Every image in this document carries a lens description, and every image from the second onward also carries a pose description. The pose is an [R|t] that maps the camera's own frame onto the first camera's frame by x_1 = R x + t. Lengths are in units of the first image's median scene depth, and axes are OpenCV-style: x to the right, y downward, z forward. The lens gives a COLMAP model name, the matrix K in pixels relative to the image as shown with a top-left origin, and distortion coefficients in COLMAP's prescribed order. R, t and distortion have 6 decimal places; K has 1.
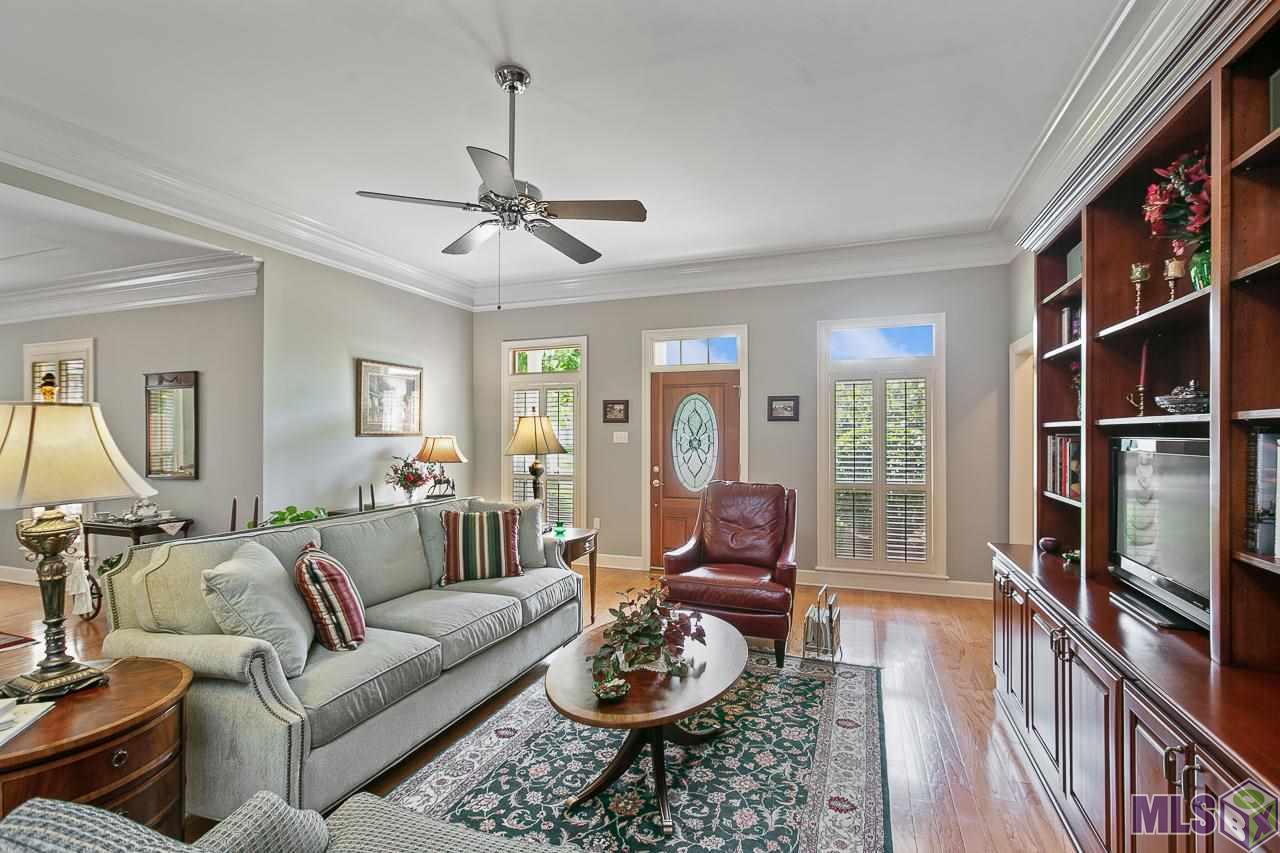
lens RADIAL K [[588.0, 0, 640.6], [0, 588.0, 432.0], [0, 0, 1]] dist [0.000403, 0.000170]
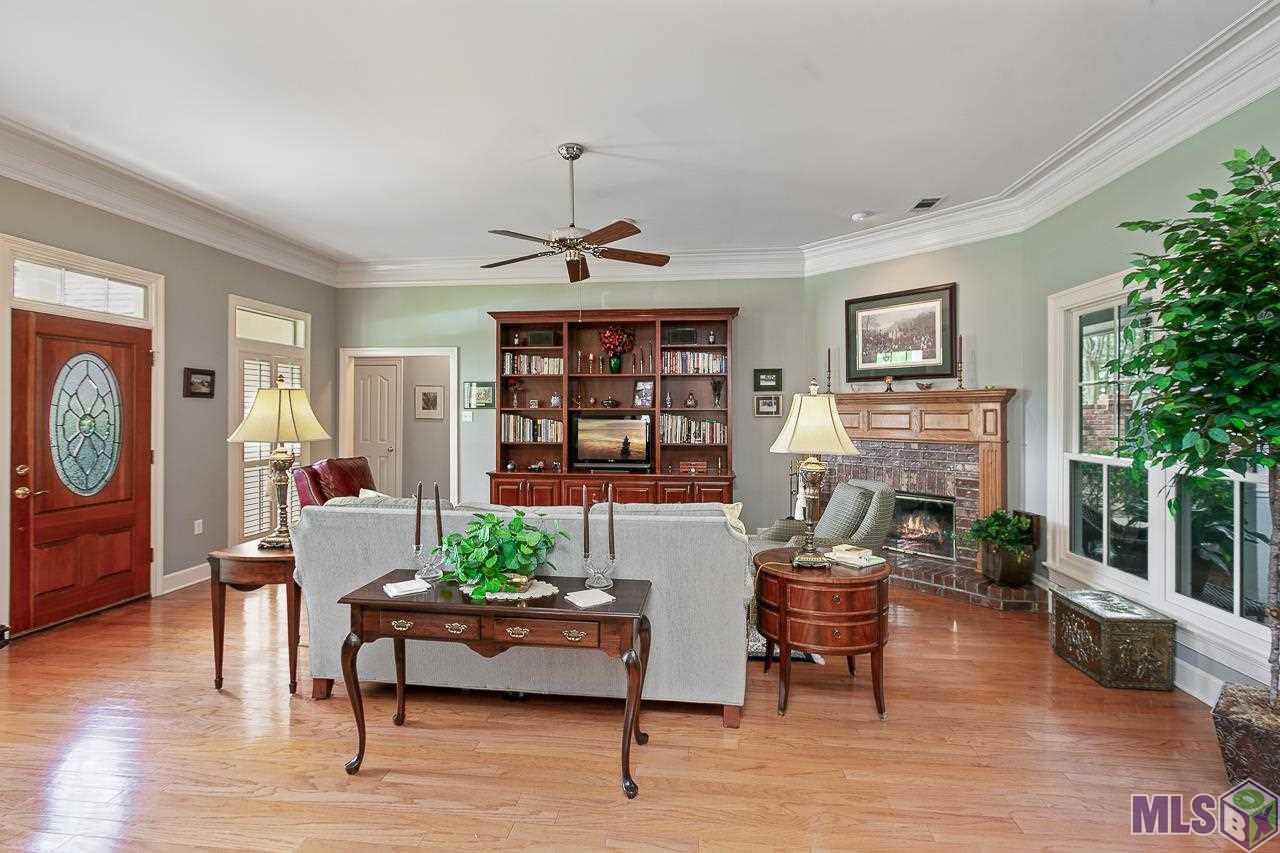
lens RADIAL K [[607.0, 0, 634.7], [0, 607.0, 411.1], [0, 0, 1]] dist [-0.001007, -0.000064]
pose [[-0.243240, 0.004686, 0.969955, -0.764844], [-0.003484, 0.999978, -0.005704, 0.004912], [-0.969960, -0.004767, -0.243218, 0.563438]]
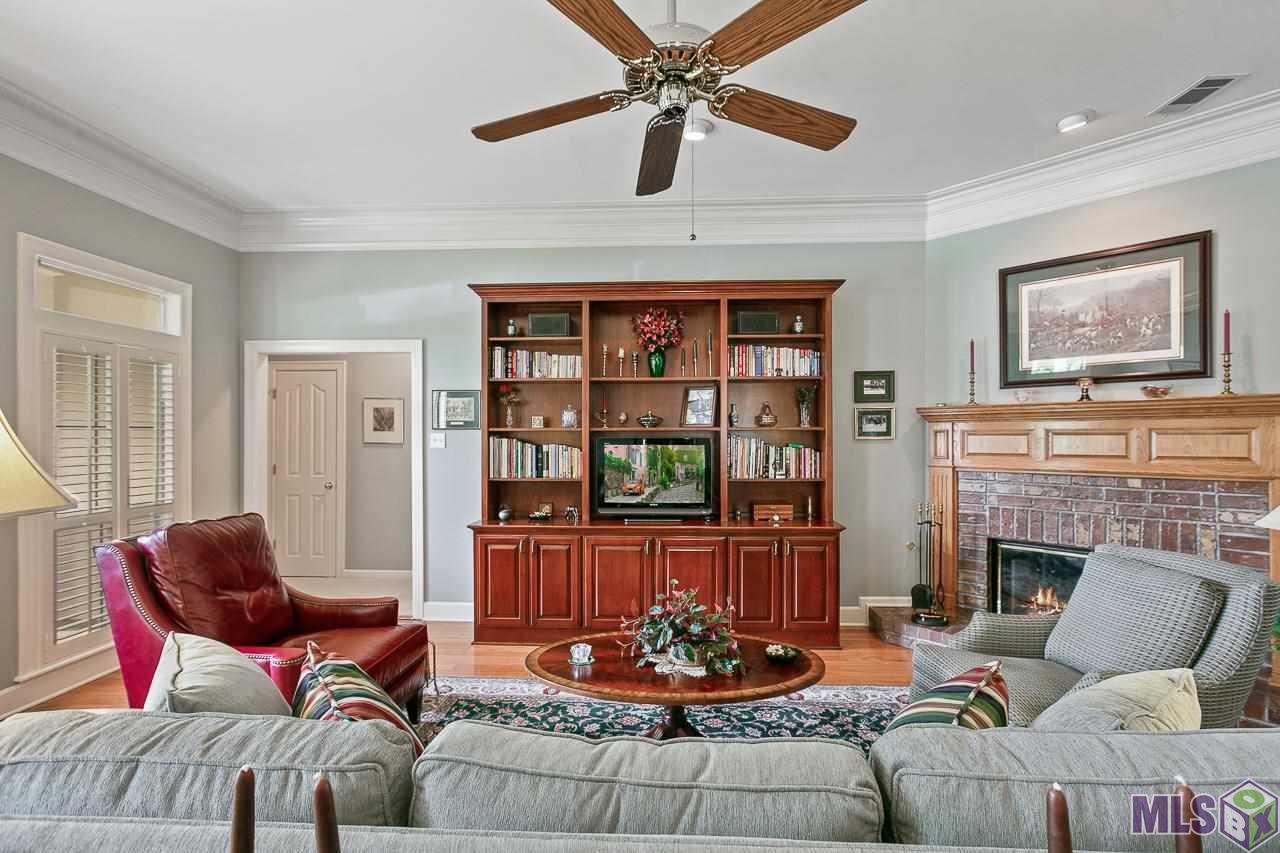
lens RADIAL K [[588.0, 0, 640.6], [0, 588.0, 432.0], [0, 0, 1]] dist [0.000403, 0.000170]
pose [[-0.309828, 0.006431, 0.950771, -0.378956], [0.001160, 0.999979, -0.006385, 0.003342], [-0.950792, -0.000876, -0.309829, 0.576978]]
